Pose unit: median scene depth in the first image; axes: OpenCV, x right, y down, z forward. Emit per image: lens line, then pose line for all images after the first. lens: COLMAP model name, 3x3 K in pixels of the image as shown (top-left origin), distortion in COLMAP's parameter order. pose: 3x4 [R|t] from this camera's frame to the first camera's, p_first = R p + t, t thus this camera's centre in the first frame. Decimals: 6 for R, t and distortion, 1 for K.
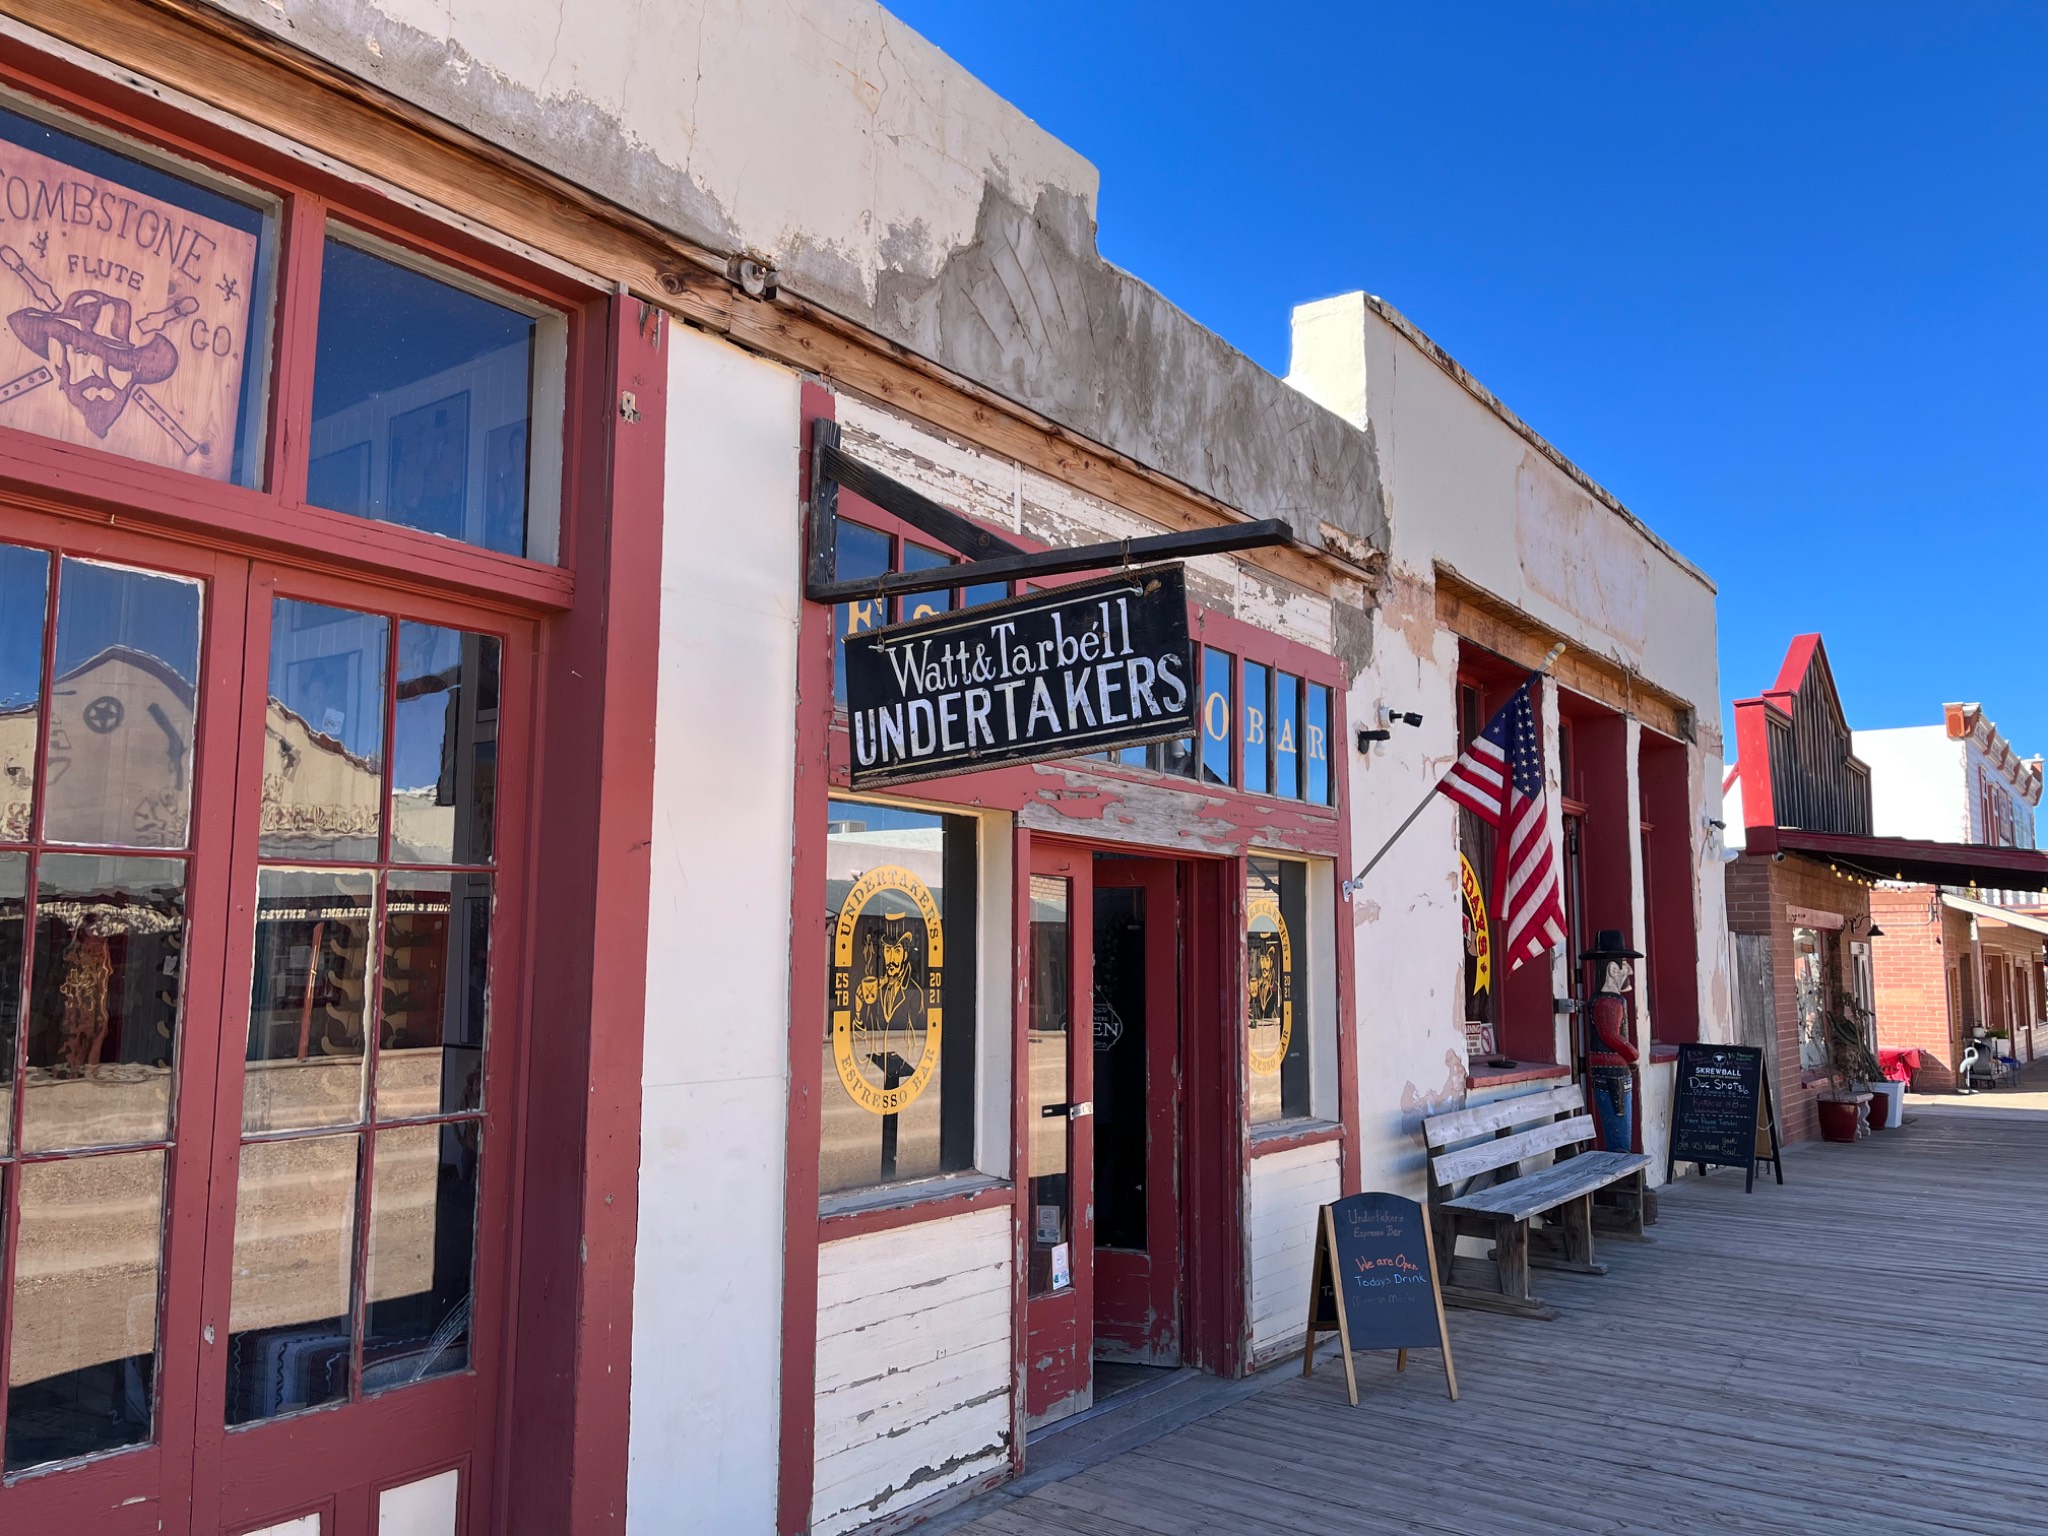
lens RADIAL K [[1553.3, 0, 1017.6], [0, 1553.3, 768.3], [0, 0, 1]] dist [0.042455, -0.051358]
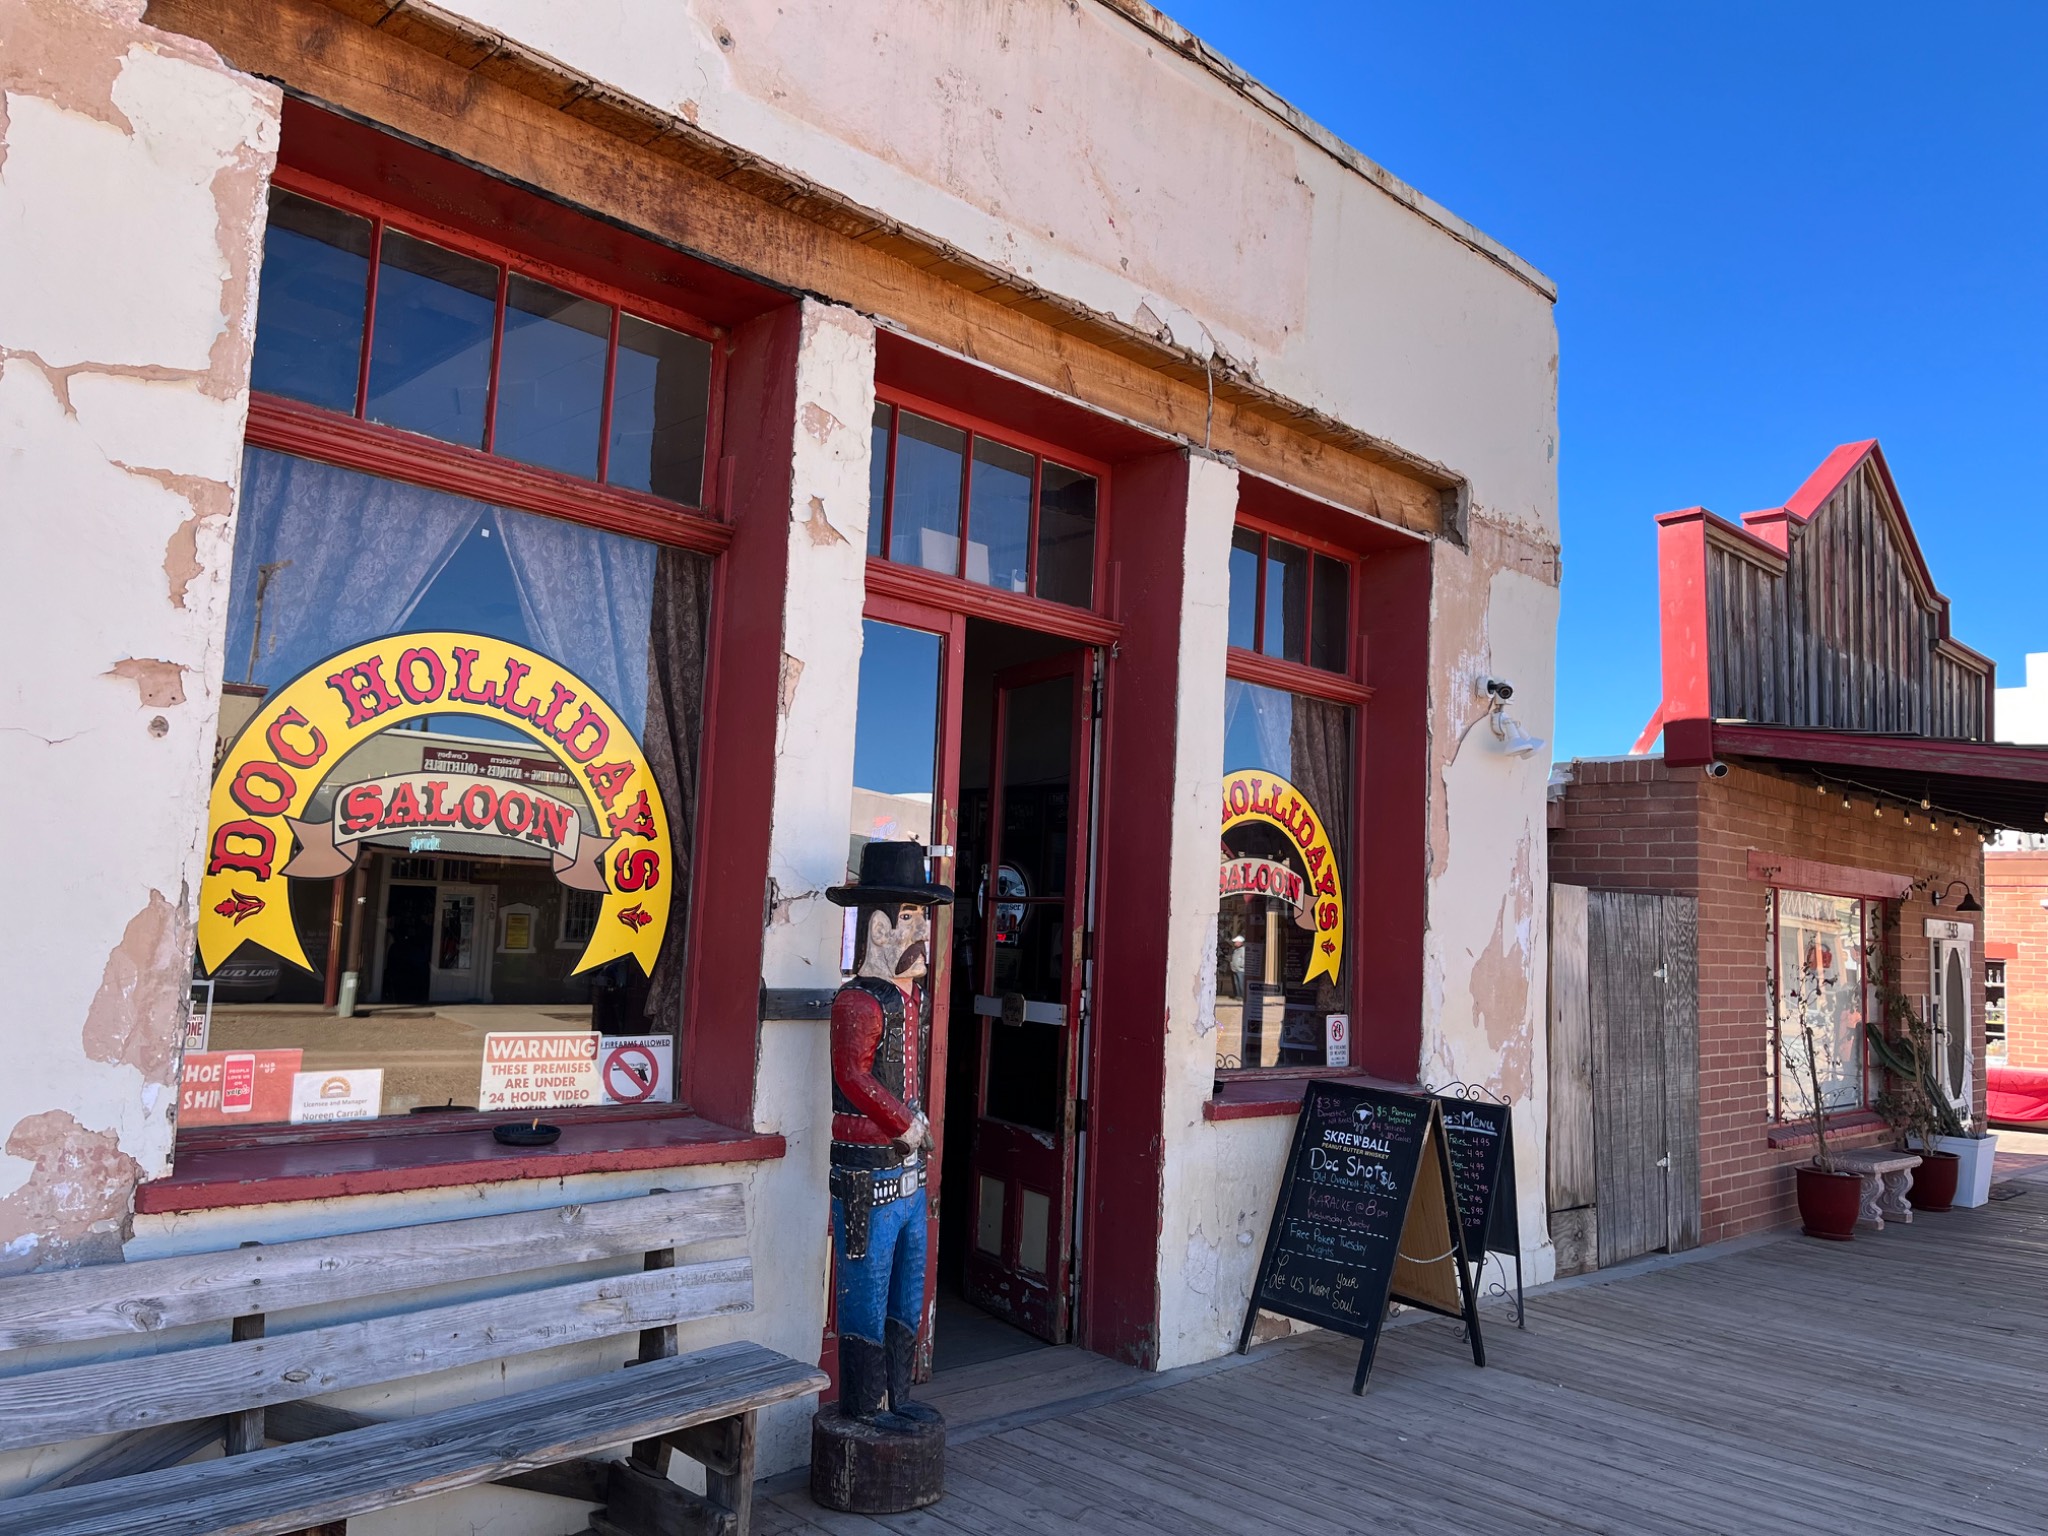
lens RADIAL K [[1553.3, 0, 1026.7], [0, 1553.3, 767.4], [0, 0, 1]] dist [0.042455, -0.051358]
pose [[0.988463, 0.018819, -0.150292, 0.421390], [-0.015346, 0.999589, 0.024234, 0.061107], [0.150686, -0.021648, 0.988345, 0.486120]]
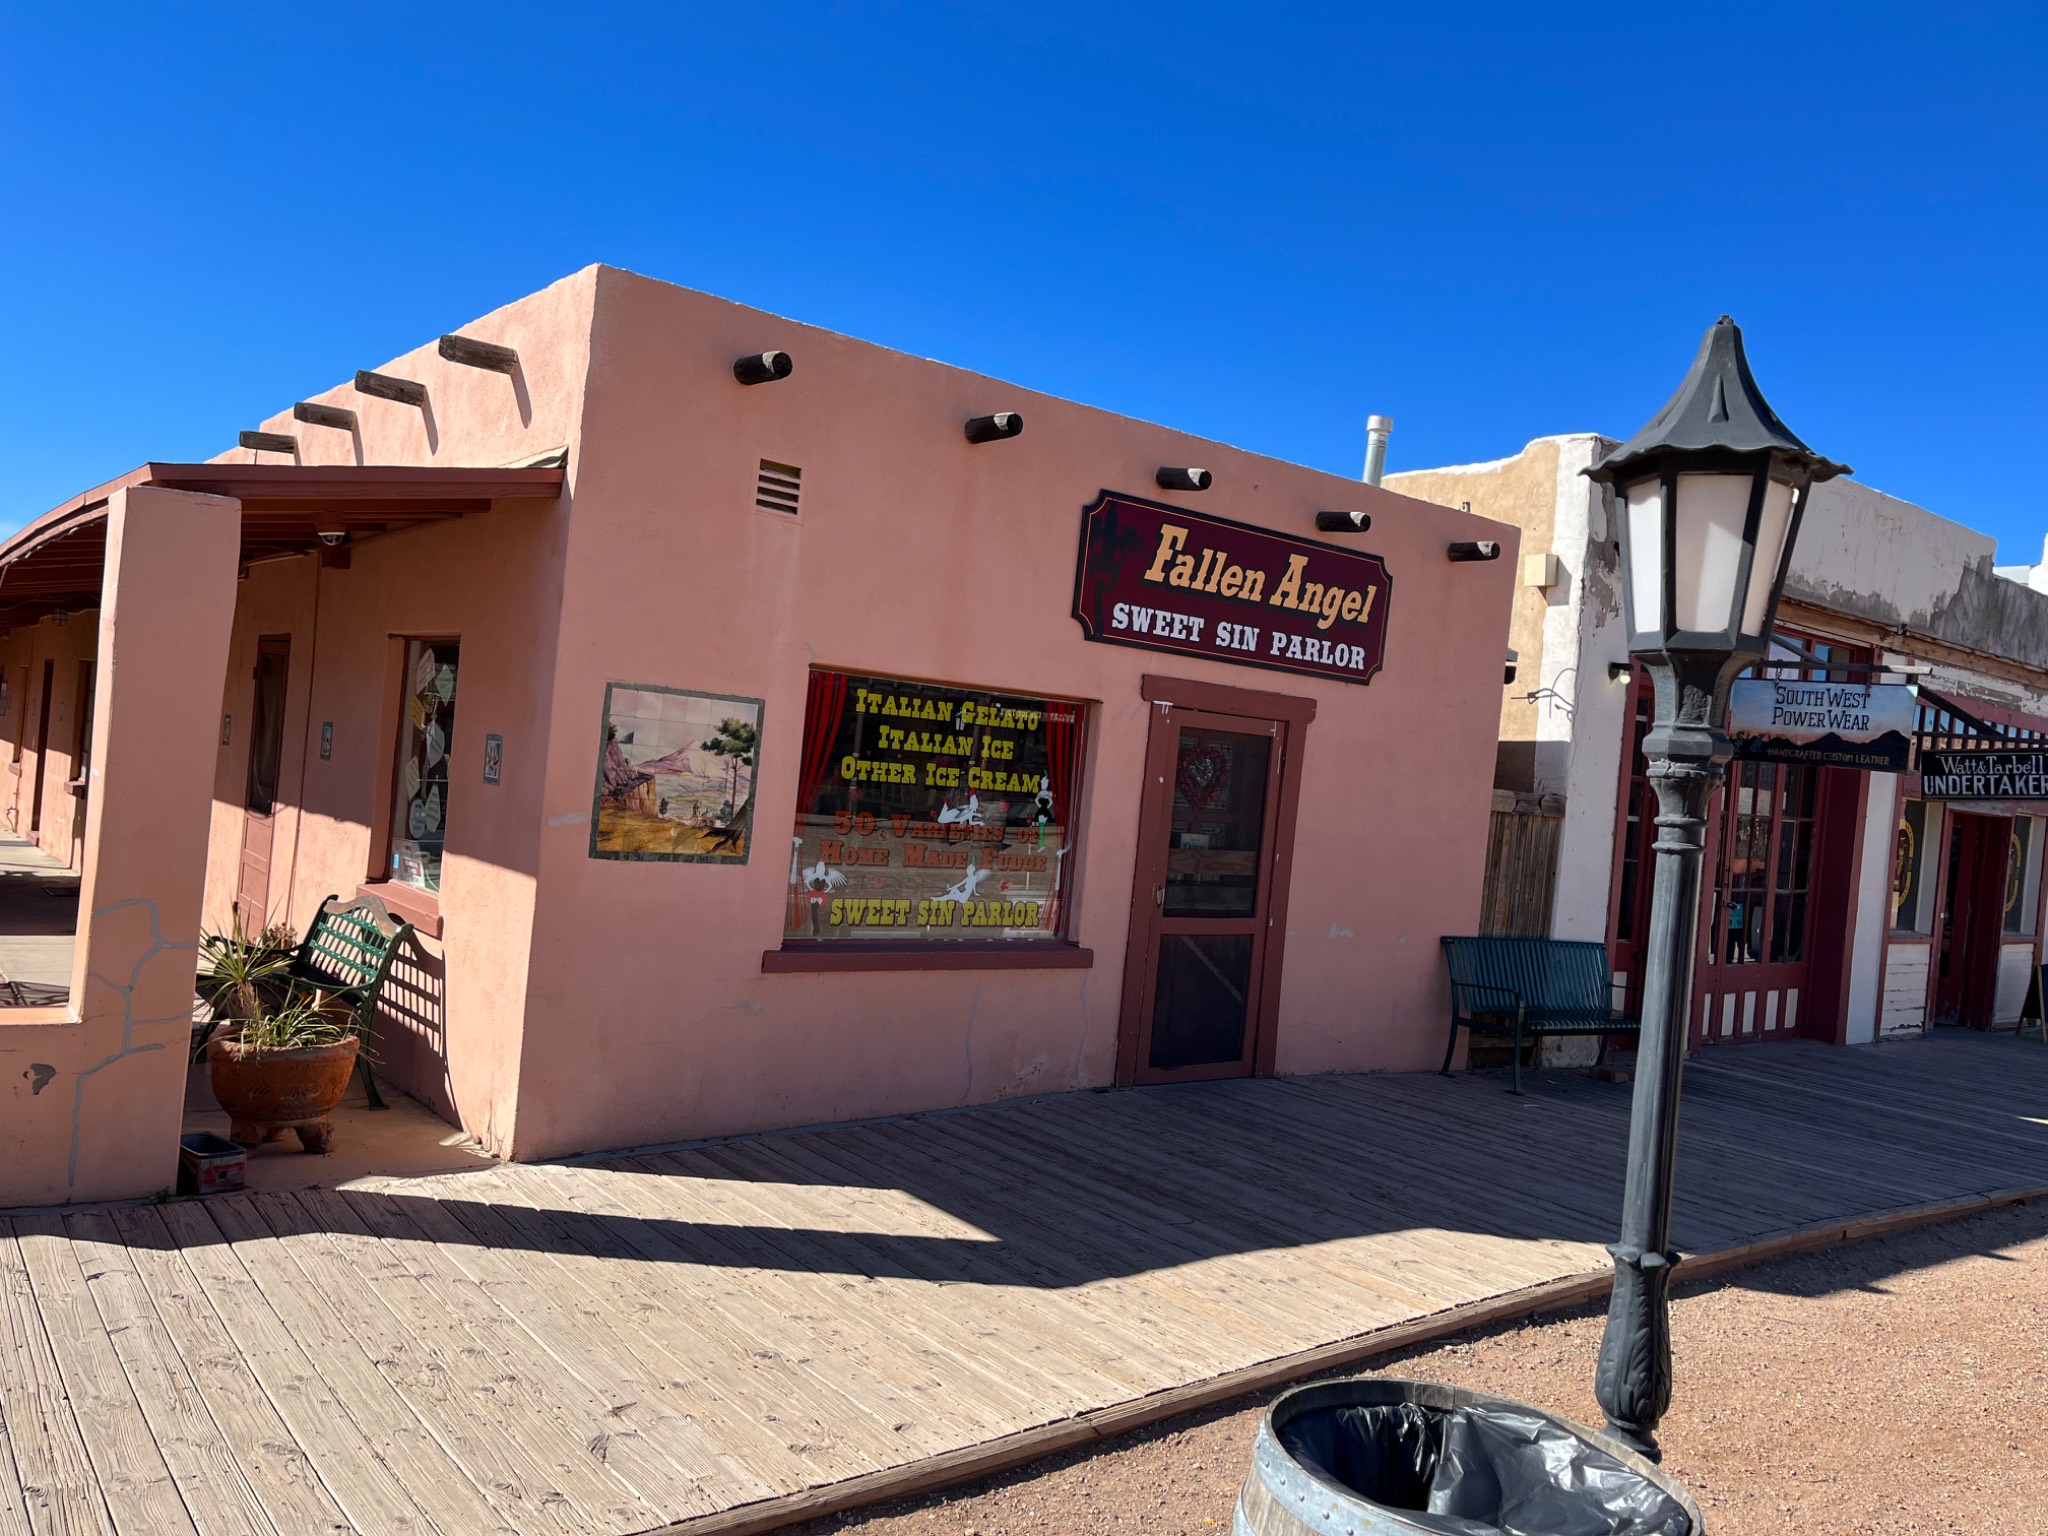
lens RADIAL K [[1553.3, 0, 1024.1], [0, 1553.3, 771.3], [0, 0, 1]] dist [0.042455, -0.051358]
pose [[0.961861, 0.083355, -0.260530, -0.395836], [-0.052611, 0.991031, 0.122837, -0.129973], [0.268432, -0.104445, 0.957620, -0.955946]]
